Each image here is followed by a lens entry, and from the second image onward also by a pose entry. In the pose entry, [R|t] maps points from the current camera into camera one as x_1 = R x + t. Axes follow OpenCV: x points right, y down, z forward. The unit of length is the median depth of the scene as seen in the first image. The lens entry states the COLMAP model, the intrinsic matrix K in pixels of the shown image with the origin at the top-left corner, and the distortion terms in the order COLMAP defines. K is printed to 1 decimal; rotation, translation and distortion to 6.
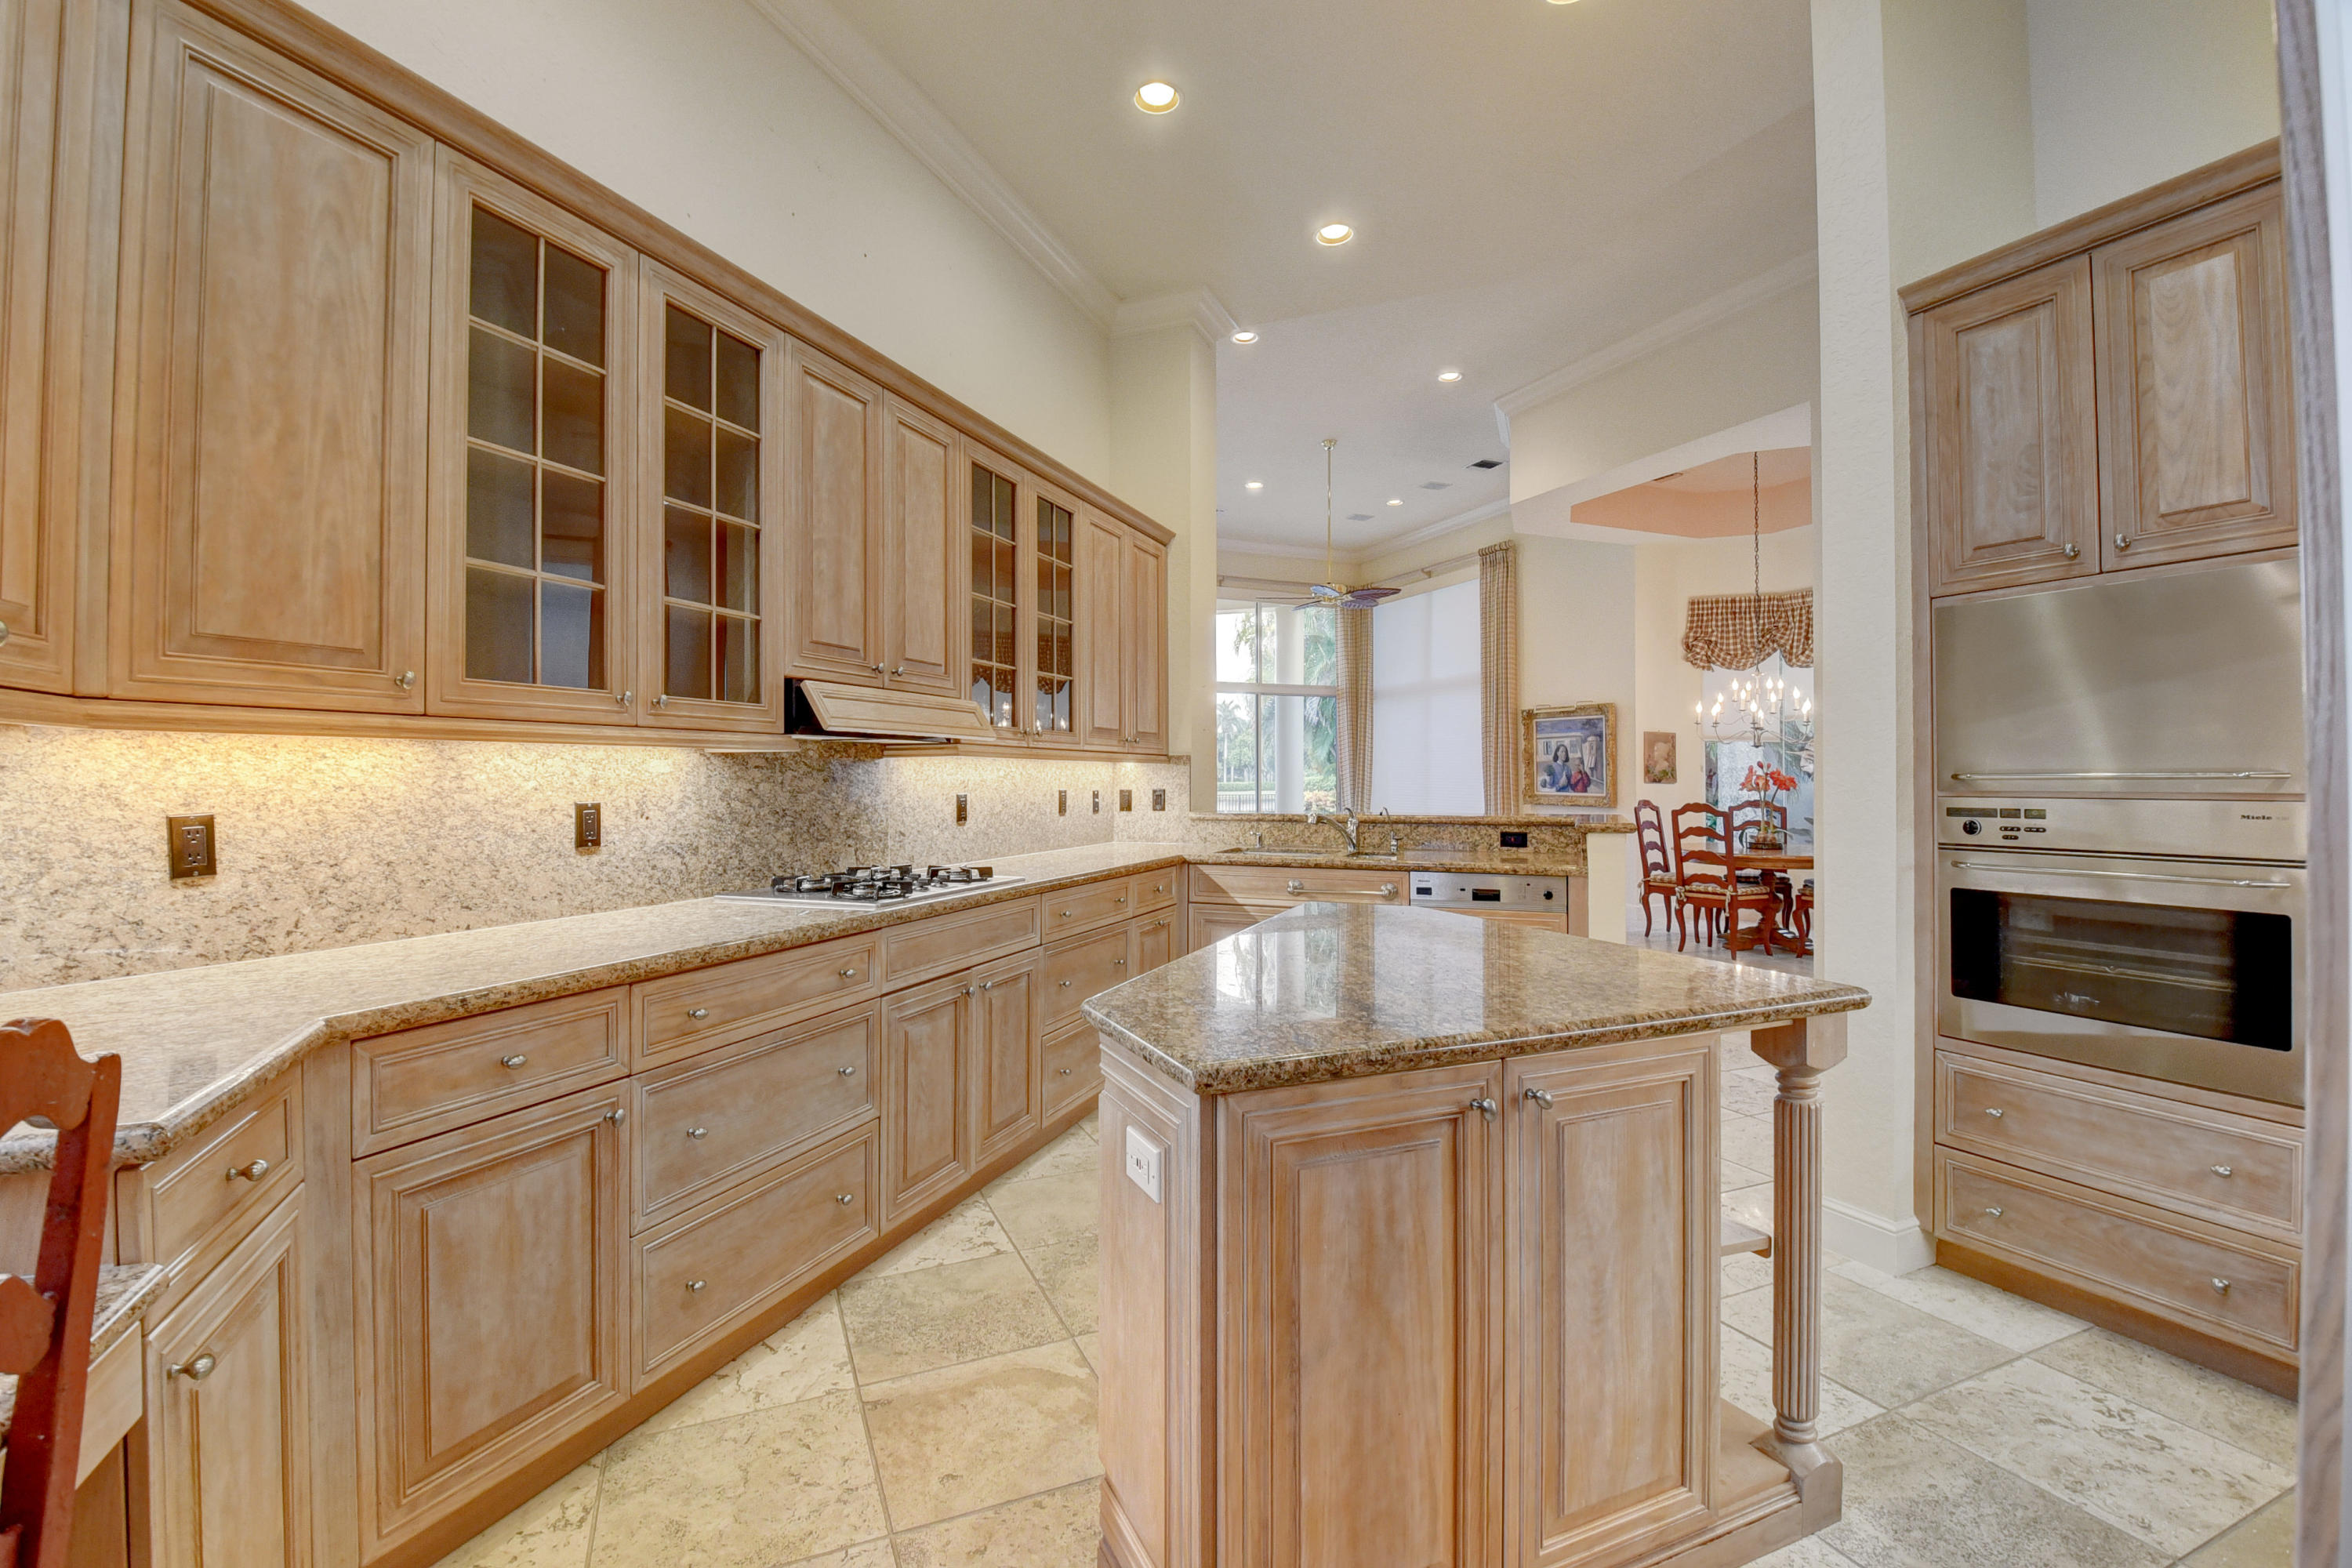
lens RADIAL K [[1030.7, 0, 1188.7], [0, 1030.7, 771.0], [0, 0, 1]] dist [-0.004799, -0.012842]
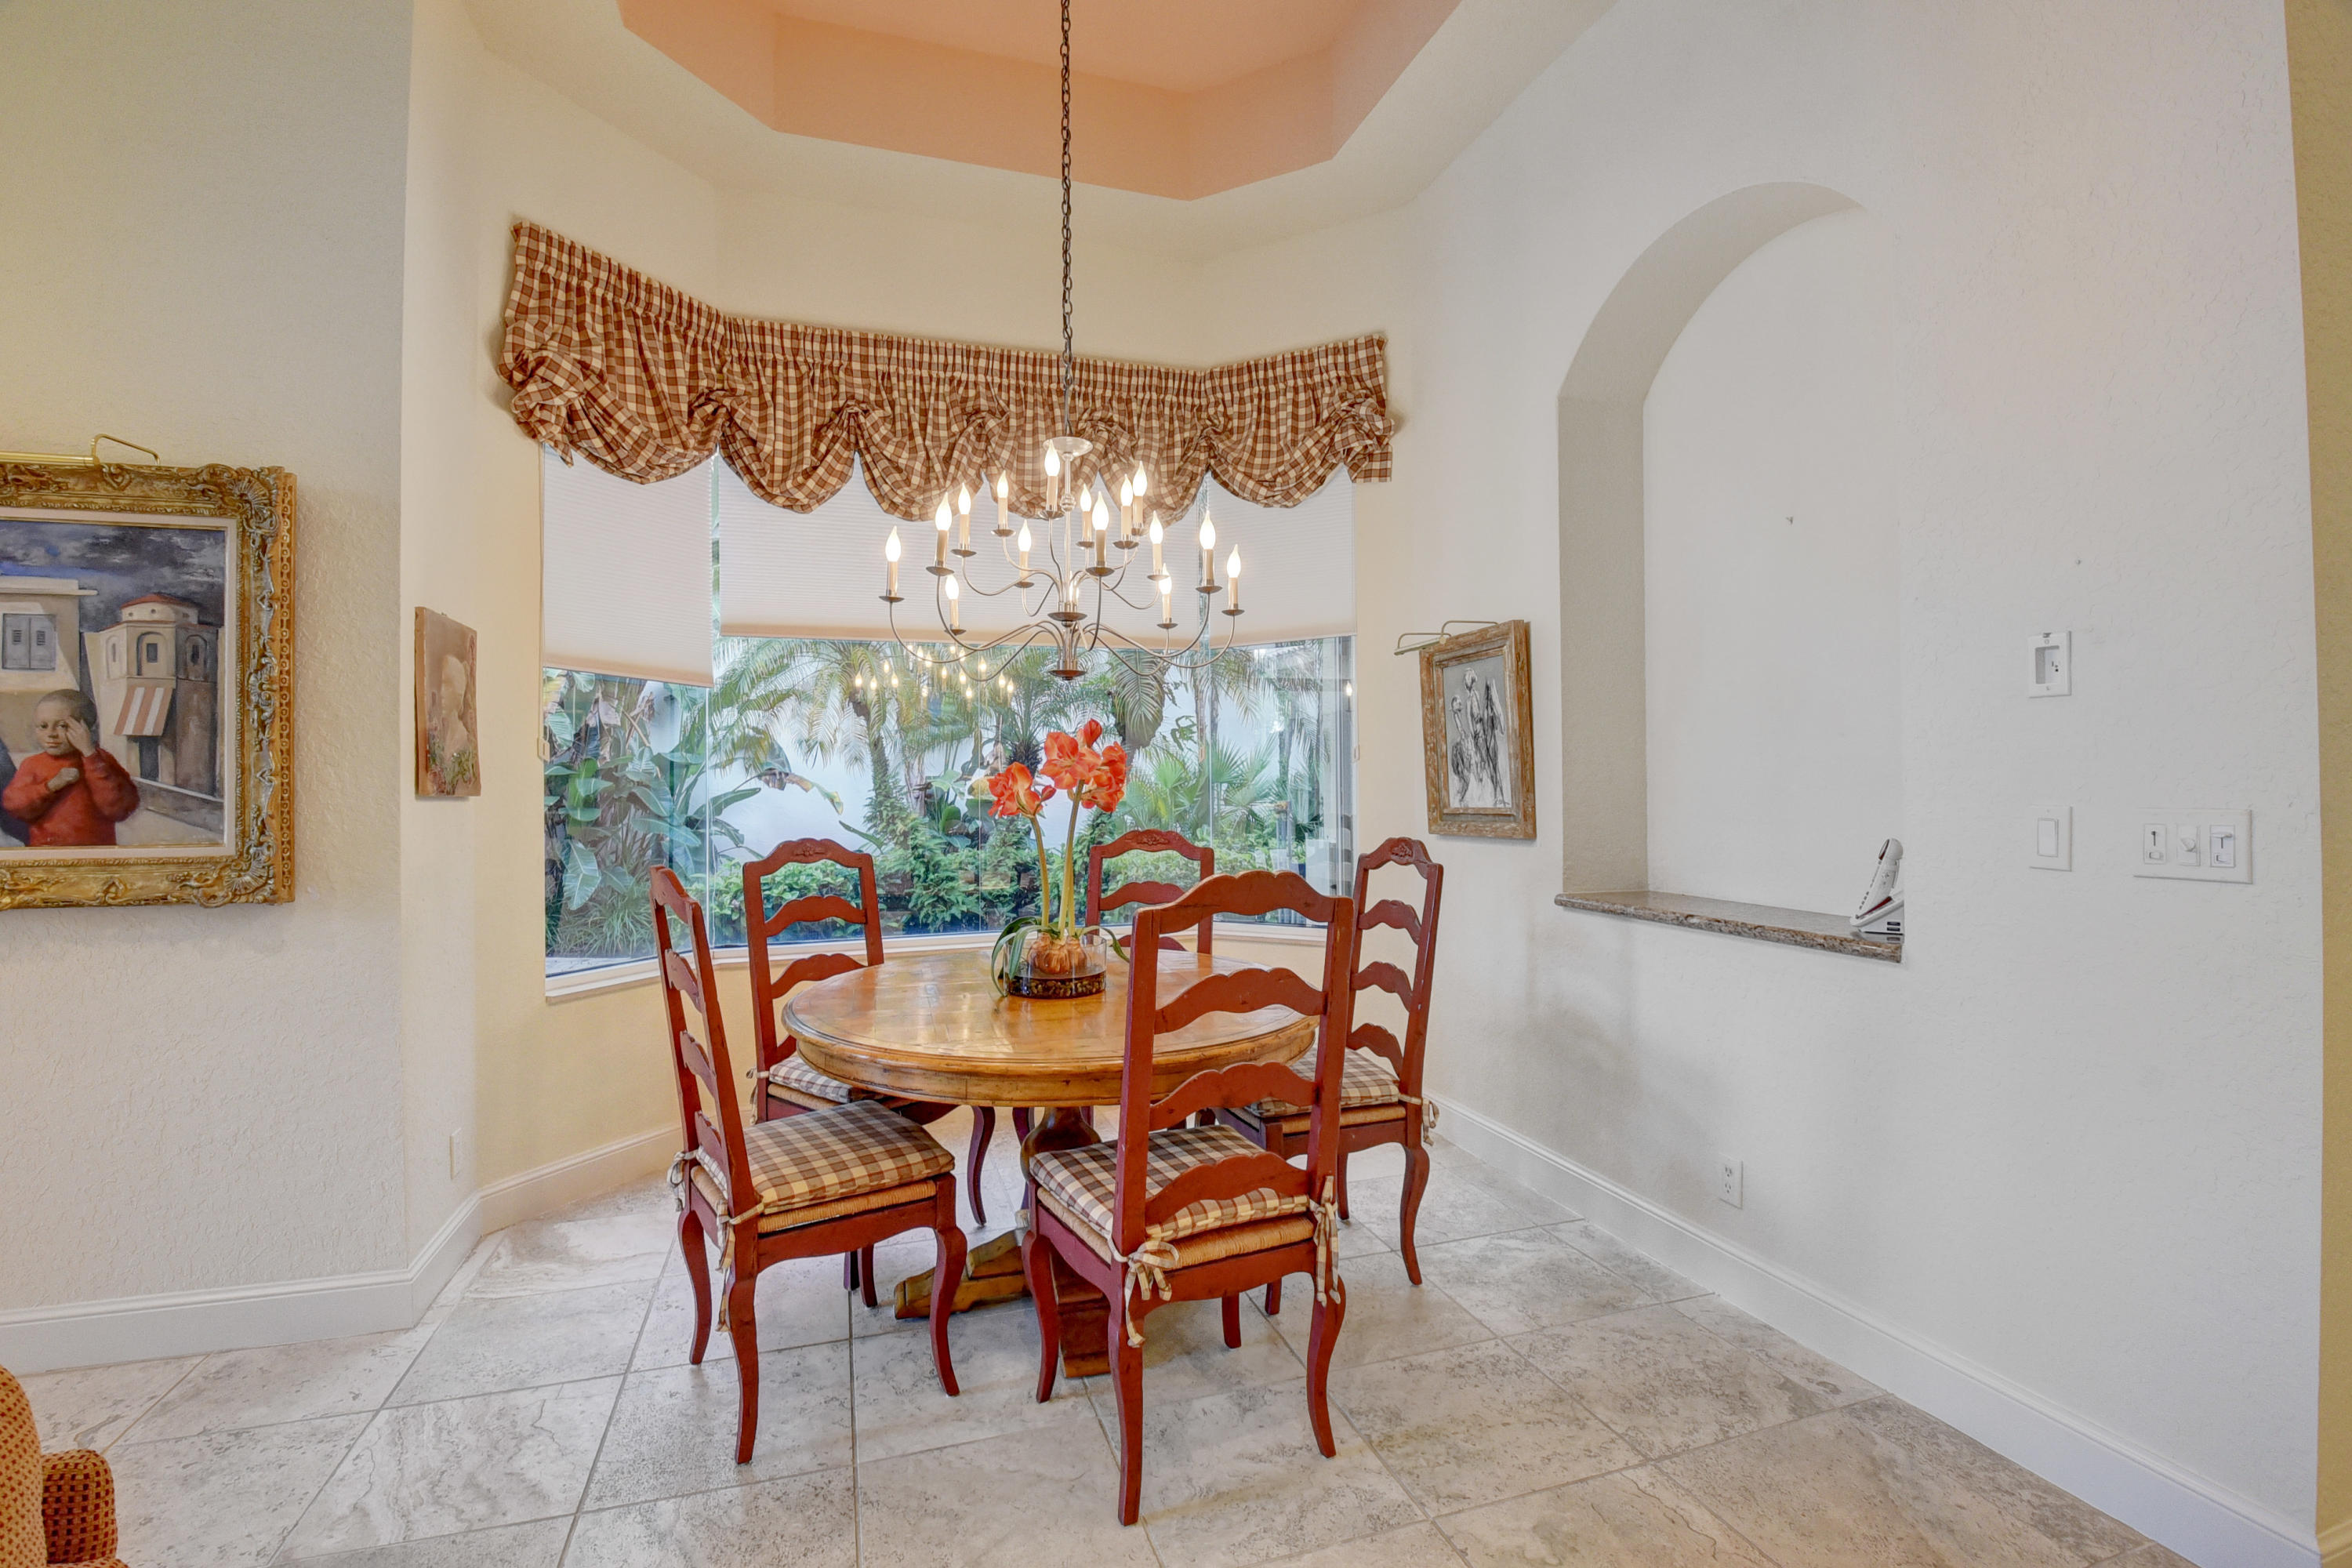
lens RADIAL K [[1032.8, 0, 1175.9], [0, 1032.8, 785.3], [0, 0, 1]] dist [-0.002888, -0.000624]
pose [[0.105978, -0.011812, 0.994298, 0.185044], [-0.014264, 0.999809, 0.013398, 0.001557], [-0.994266, -0.015602, 0.105789, 0.751859]]
